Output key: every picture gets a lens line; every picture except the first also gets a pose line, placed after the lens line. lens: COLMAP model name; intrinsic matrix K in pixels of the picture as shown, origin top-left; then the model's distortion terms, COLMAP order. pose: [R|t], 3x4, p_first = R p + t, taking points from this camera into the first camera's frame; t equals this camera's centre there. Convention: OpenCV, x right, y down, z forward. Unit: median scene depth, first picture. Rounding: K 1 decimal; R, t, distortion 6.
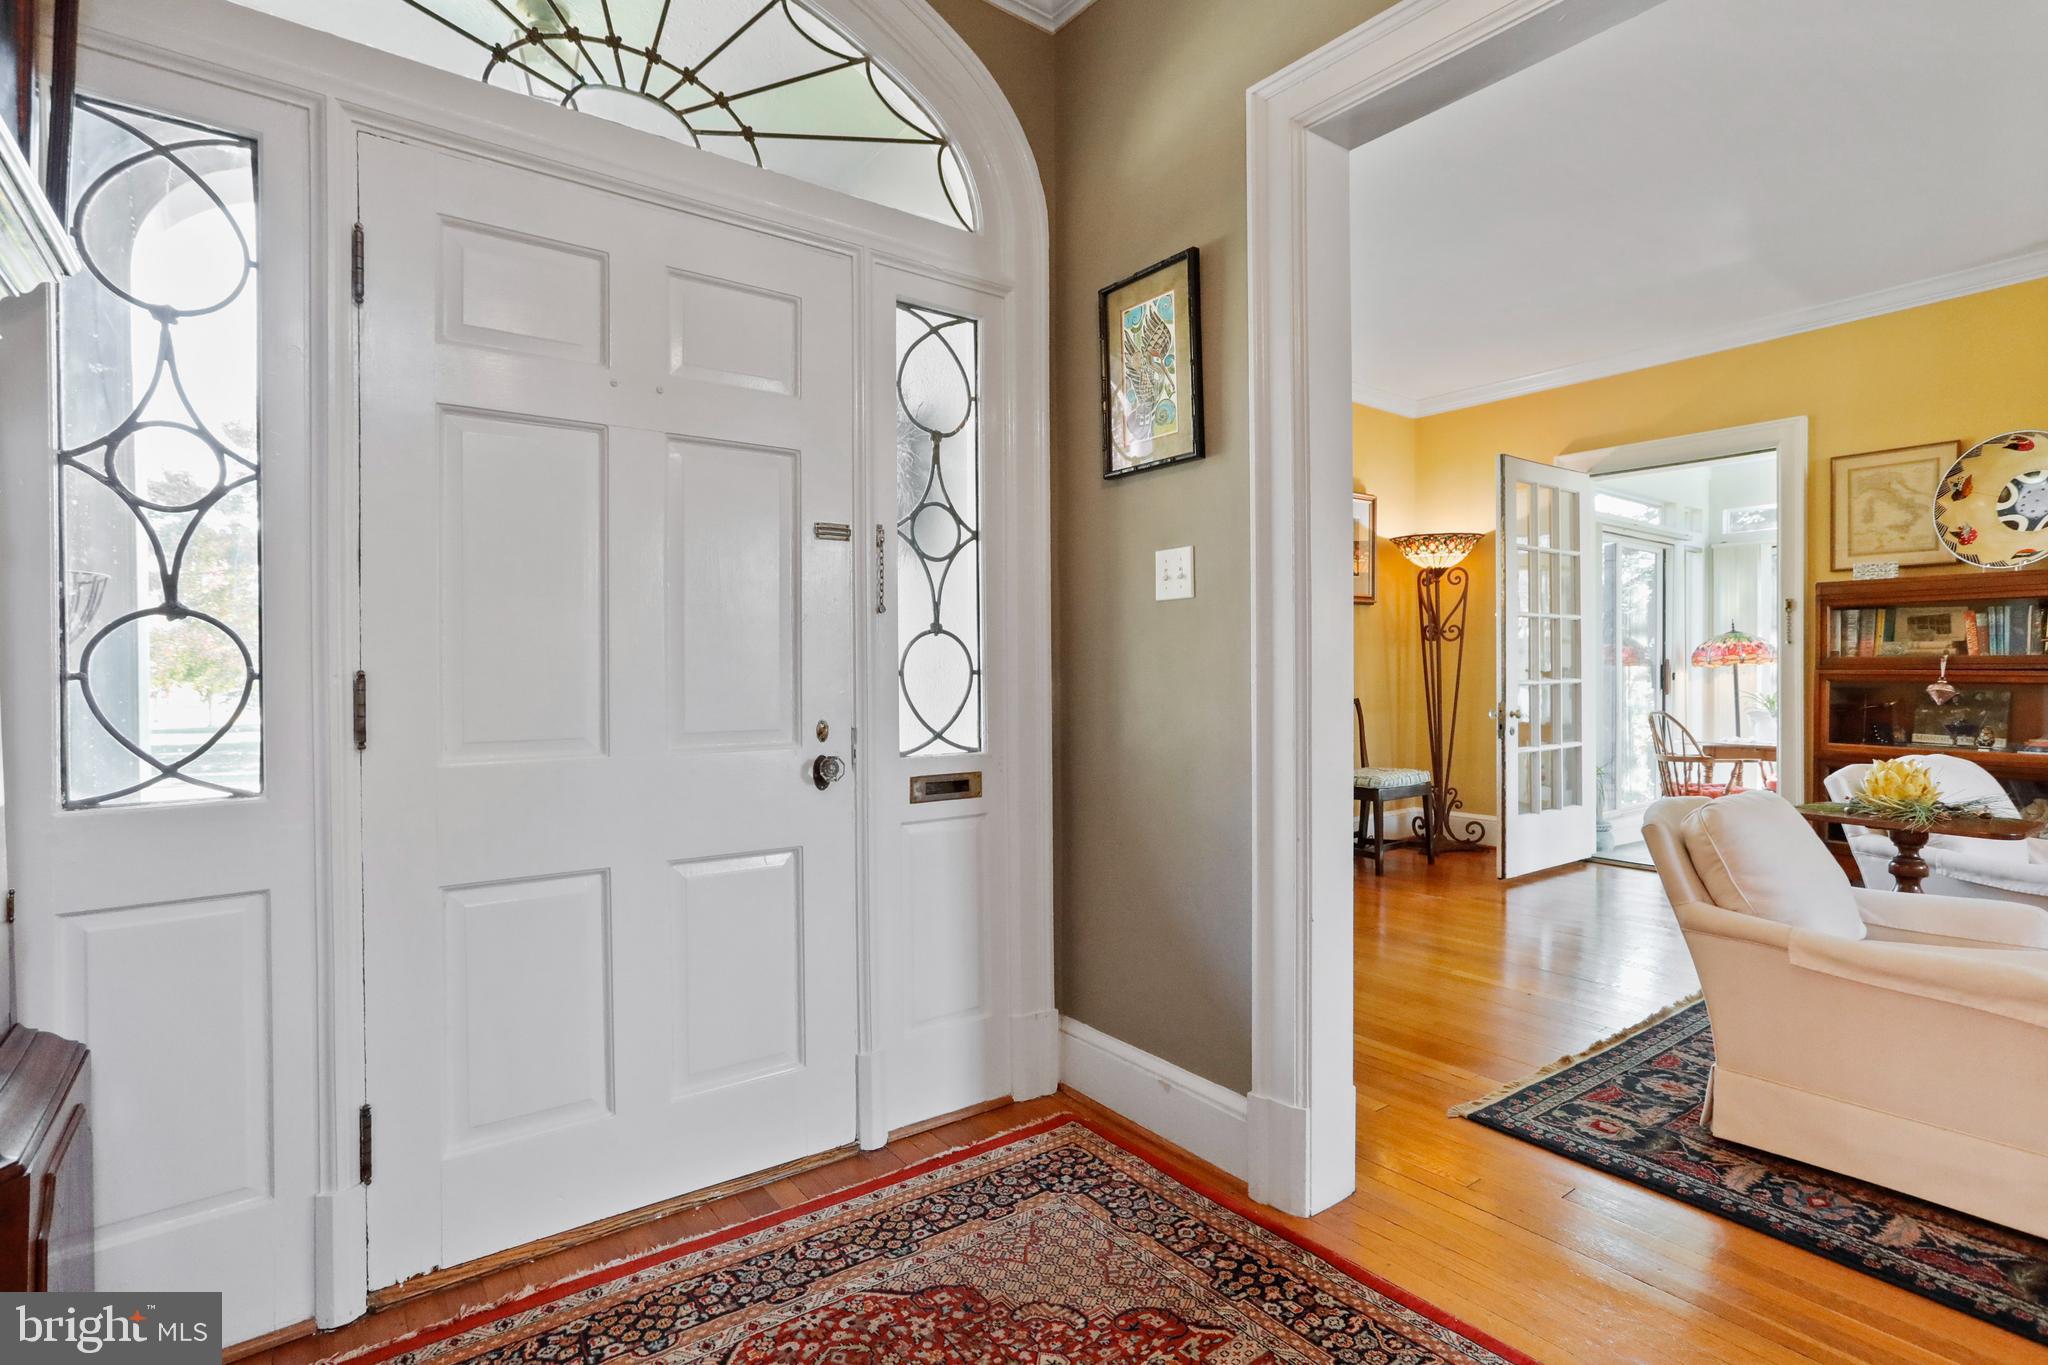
lens RADIAL K [[997.9, 0, 1026.7], [0, 997.9, 678.4], [0, 0, 1]] dist [-0.035574, 0.017505]
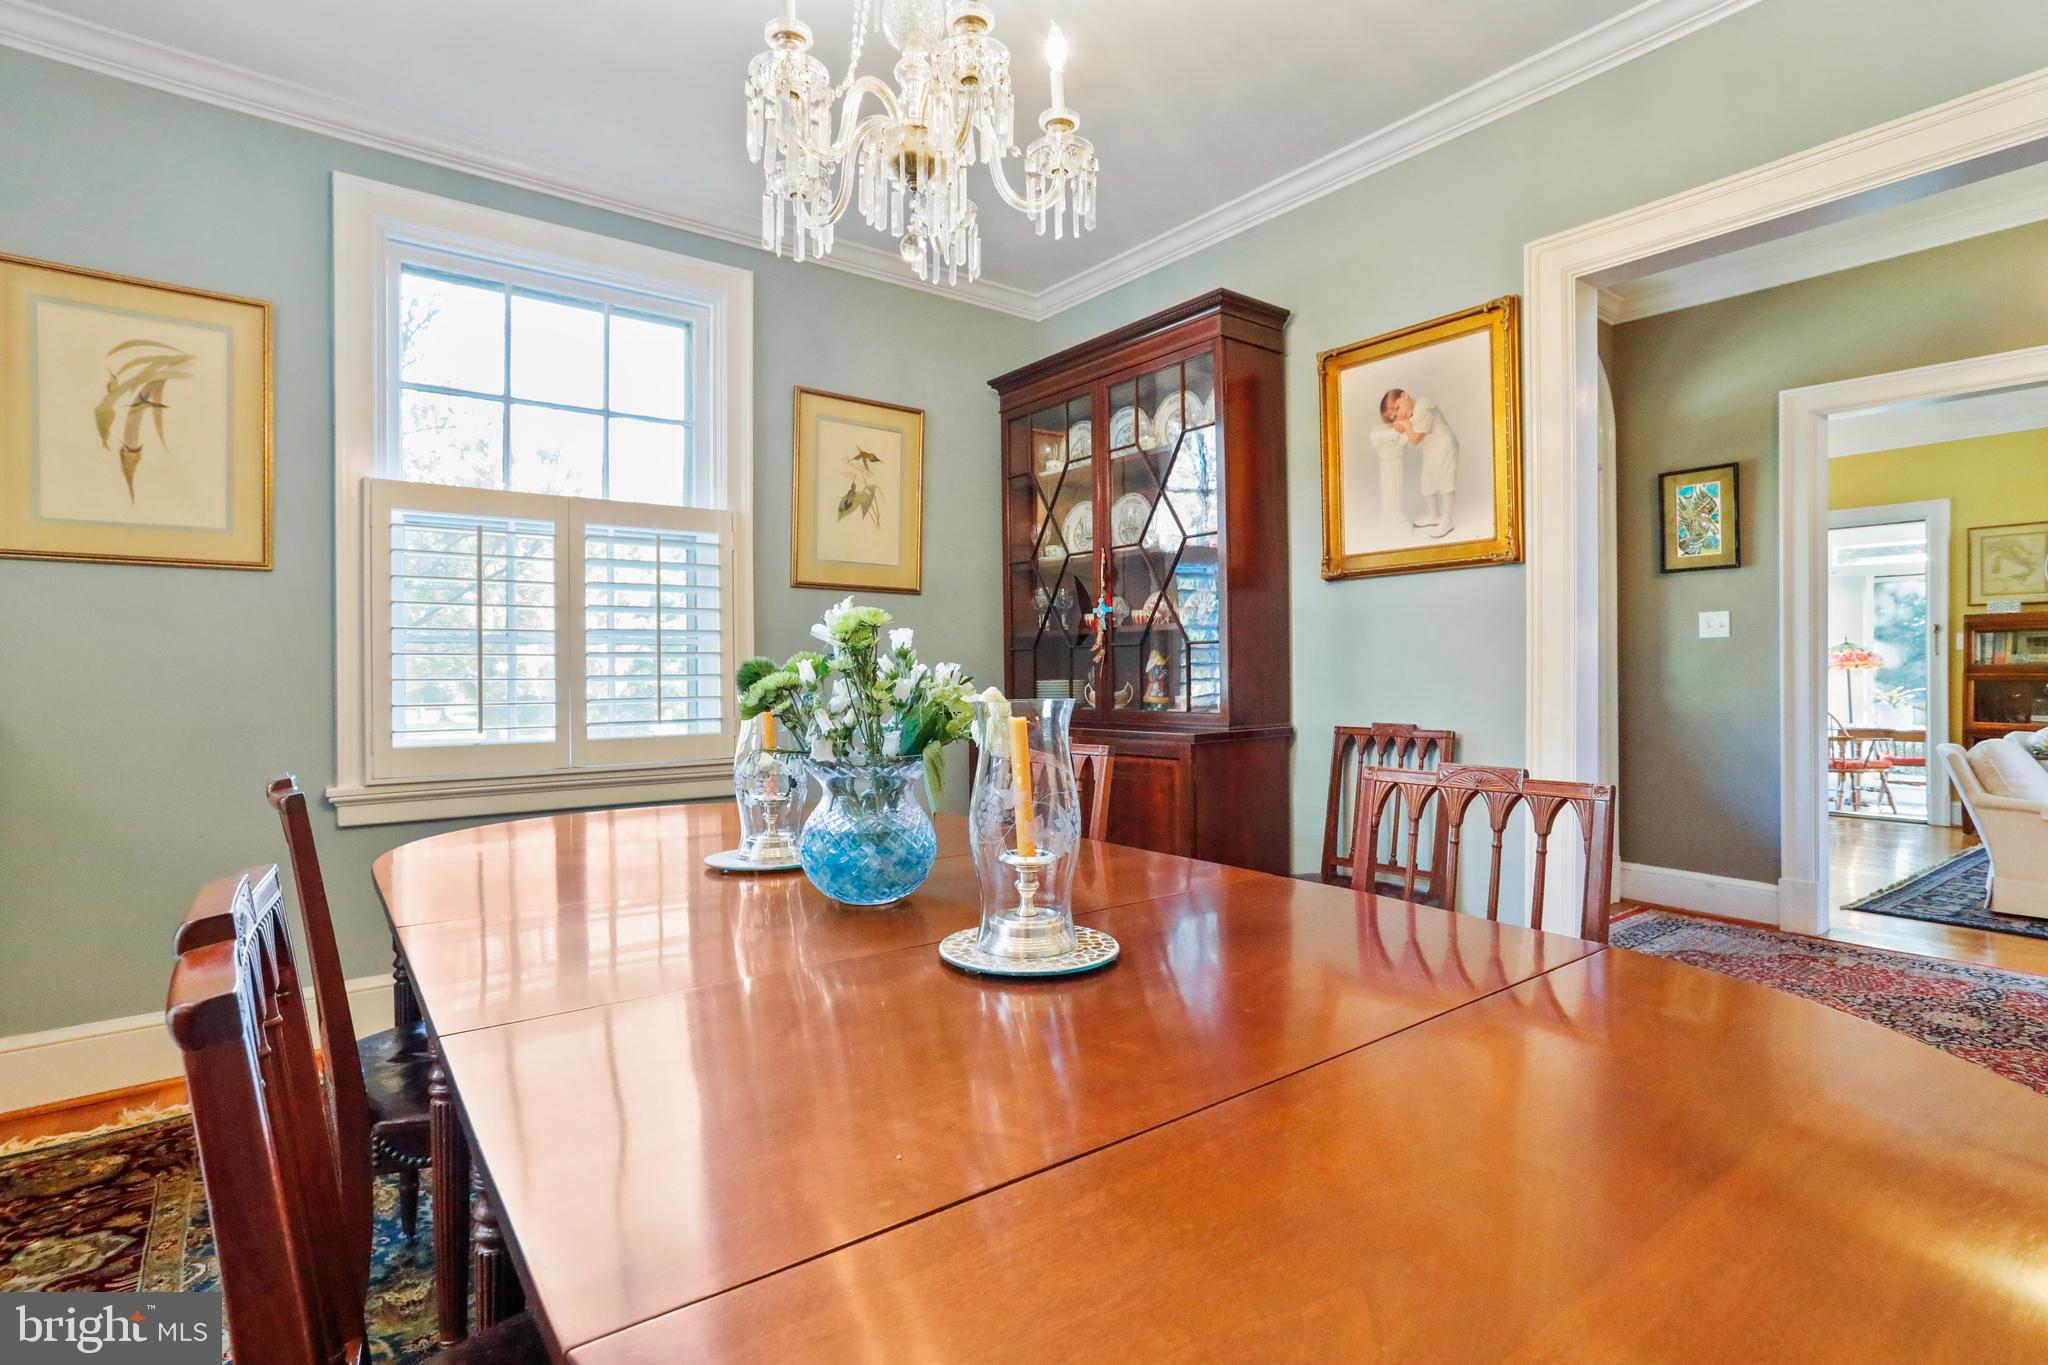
lens RADIAL K [[997.9, 0, 1023.5], [0, 997.9, 675.8], [0, 0, 1]] dist [-0.035574, 0.017505]
pose [[0.999980, -0.002387, 0.005807, -0.638779], [0.002431, 0.999968, -0.007655, 0.003433], [-0.005788, 0.007669, 0.999954, -0.483600]]
